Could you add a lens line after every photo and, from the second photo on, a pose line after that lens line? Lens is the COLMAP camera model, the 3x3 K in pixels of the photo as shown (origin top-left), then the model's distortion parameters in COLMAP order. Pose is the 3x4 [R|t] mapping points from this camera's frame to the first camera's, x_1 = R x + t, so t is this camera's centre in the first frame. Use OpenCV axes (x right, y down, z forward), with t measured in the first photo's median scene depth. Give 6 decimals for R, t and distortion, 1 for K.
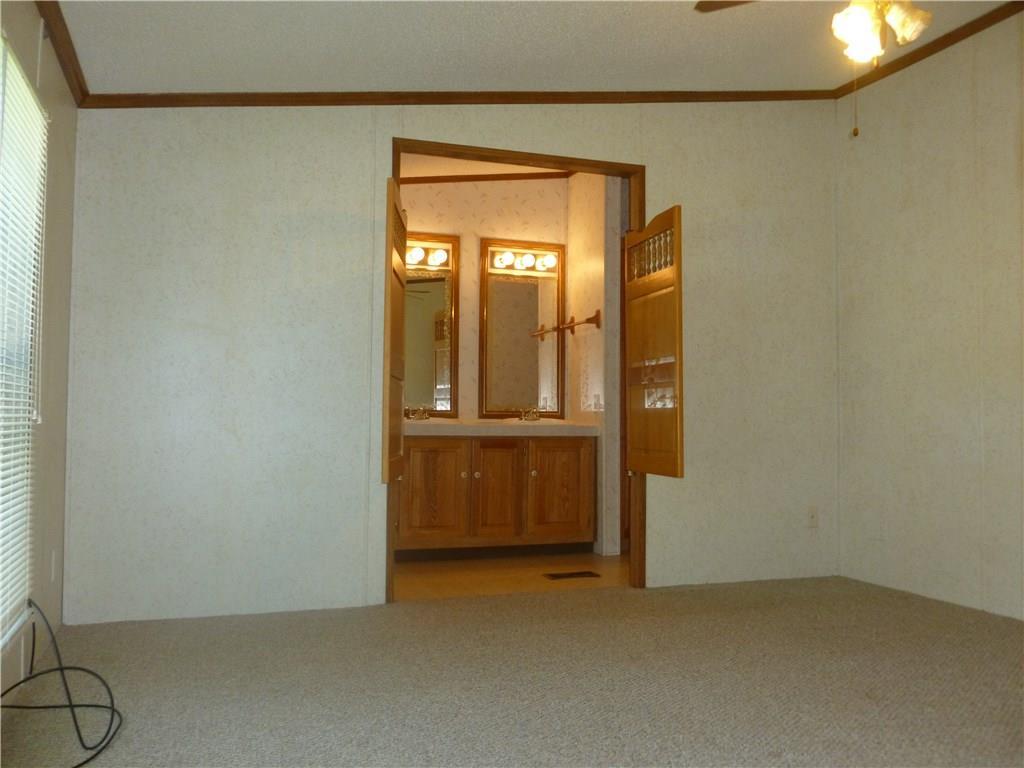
lens RADIAL K [[879.5, 0, 512.0], [0, 879.5, 384.0], [0, 0, 1]] dist [-0.015985, -0.006677]
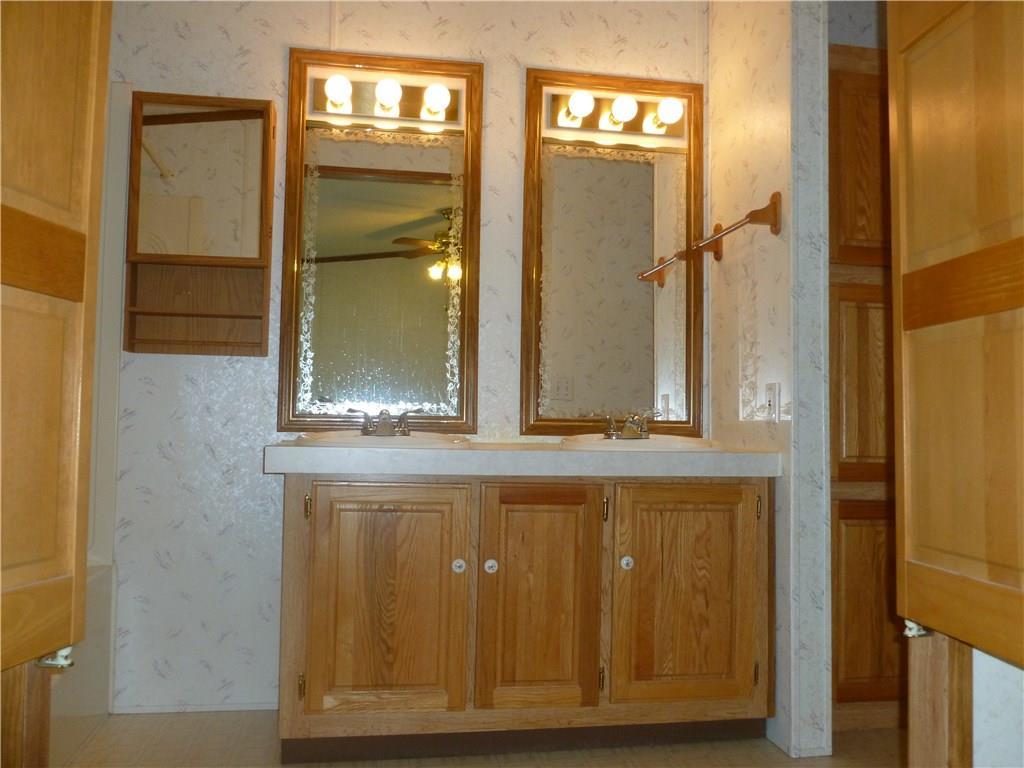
lens RADIAL K [[879.5, 0, 512.0], [0, 879.5, 384.0], [0, 0, 1]] dist [-0.015985, -0.006677]
pose [[0.986072, -0.001082, -0.166318, 0.038742], [-0.000952, 0.999926, -0.012152, 0.017504], [0.166318, 0.012141, 0.985997, 0.526020]]
